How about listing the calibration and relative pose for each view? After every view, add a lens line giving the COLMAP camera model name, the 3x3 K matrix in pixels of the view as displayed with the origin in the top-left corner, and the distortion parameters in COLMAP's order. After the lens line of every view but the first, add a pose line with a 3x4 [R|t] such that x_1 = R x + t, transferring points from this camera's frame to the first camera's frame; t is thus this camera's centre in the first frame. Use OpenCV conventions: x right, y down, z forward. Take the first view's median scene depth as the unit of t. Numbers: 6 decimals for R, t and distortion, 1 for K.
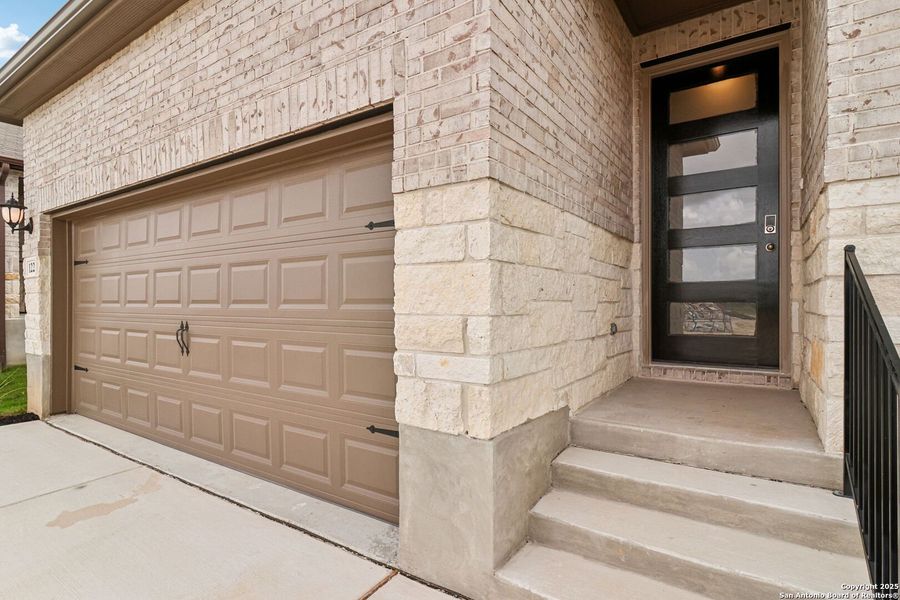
lens RADIAL K [[466.3, 0, 450.0], [0, 466.3, 300.0], [0, 0, 1]] dist [0.000538, 0.000137]
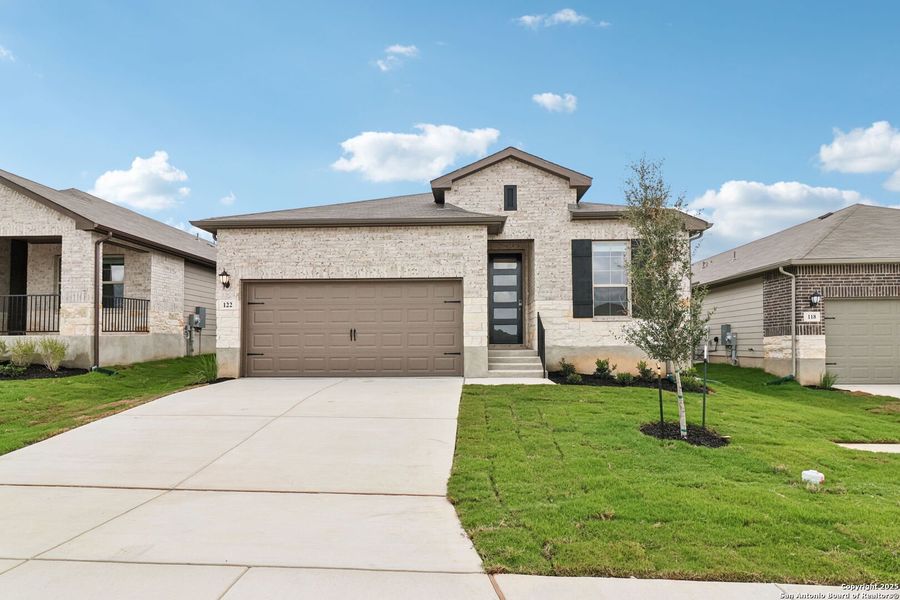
lens RADIAL K [[490.5, 0, 450.1], [0, 490.5, 332.1], [0, 0, 1]] dist [0.001352, 0.000214]
pose [[0.856690, 0.008709, 0.515758, -1.653508], [0.001294, 0.999818, -0.019032, 0.127257], [-0.515830, 0.016972, 0.856523, -1.870591]]
